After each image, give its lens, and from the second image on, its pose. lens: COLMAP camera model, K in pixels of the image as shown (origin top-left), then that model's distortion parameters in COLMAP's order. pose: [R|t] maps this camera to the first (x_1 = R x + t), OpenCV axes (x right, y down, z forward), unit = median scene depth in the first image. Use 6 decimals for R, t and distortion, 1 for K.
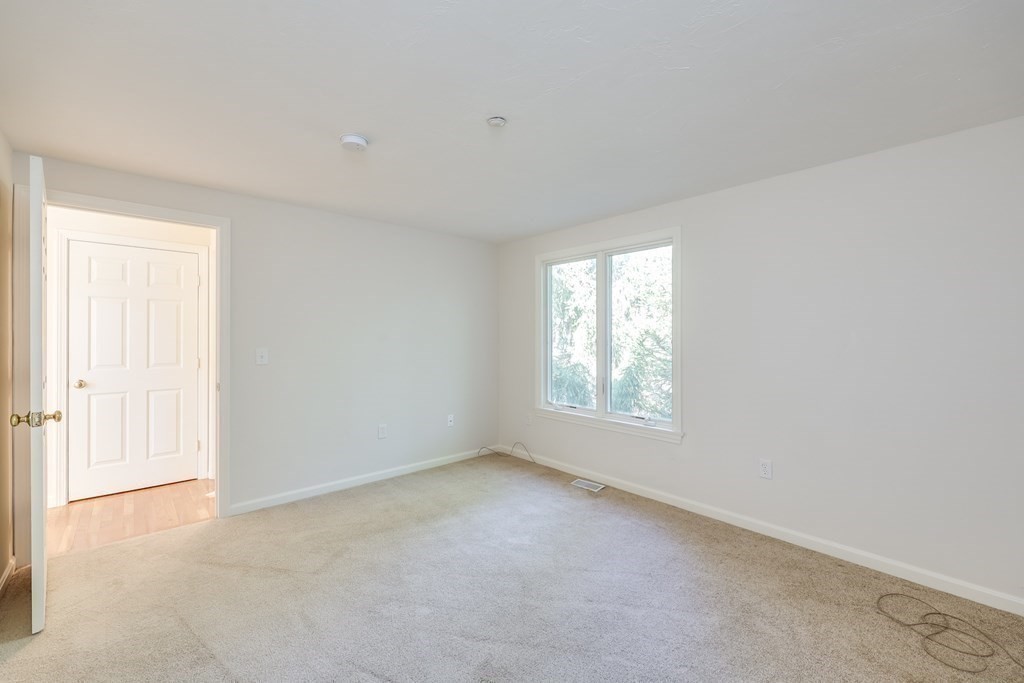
lens RADIAL K [[409.9, 0, 512.0], [0, 409.9, 341.5], [0, 0, 1]] dist [0.000912, 0.000128]
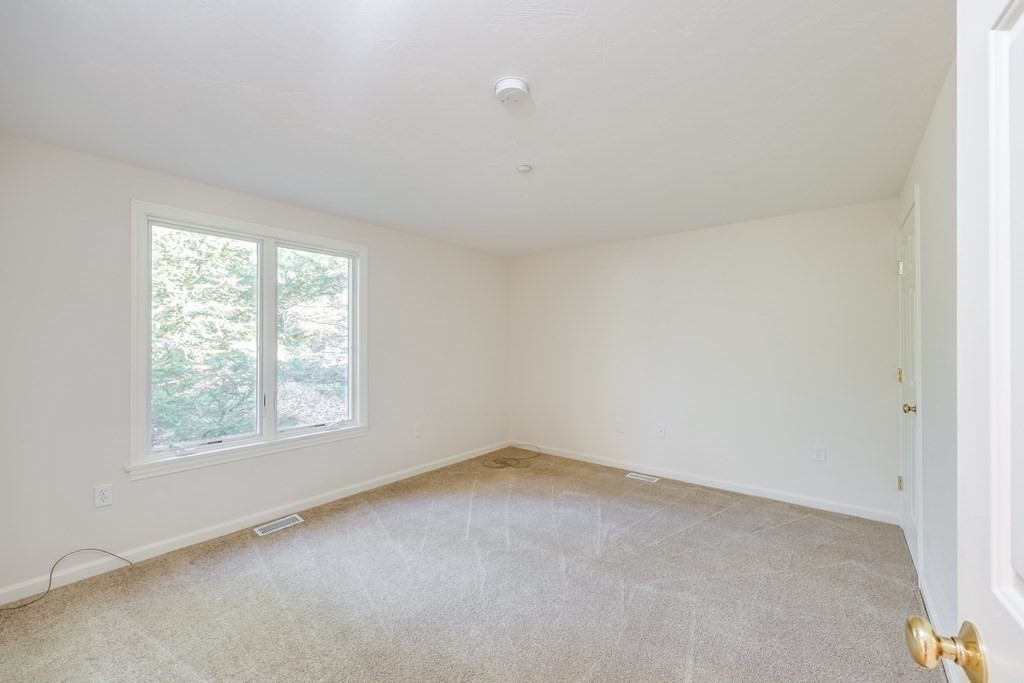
lens RADIAL K [[409.6, 0, 512.0], [0, 409.6, 341.5], [0, 0, 1]] dist [0.000310, 0.000175]
pose [[-0.160688, -0.006639, 0.986983, -0.685963], [-0.002229, 0.999977, 0.006364, -0.020259], [-0.987003, -0.001177, -0.160699, 0.671274]]
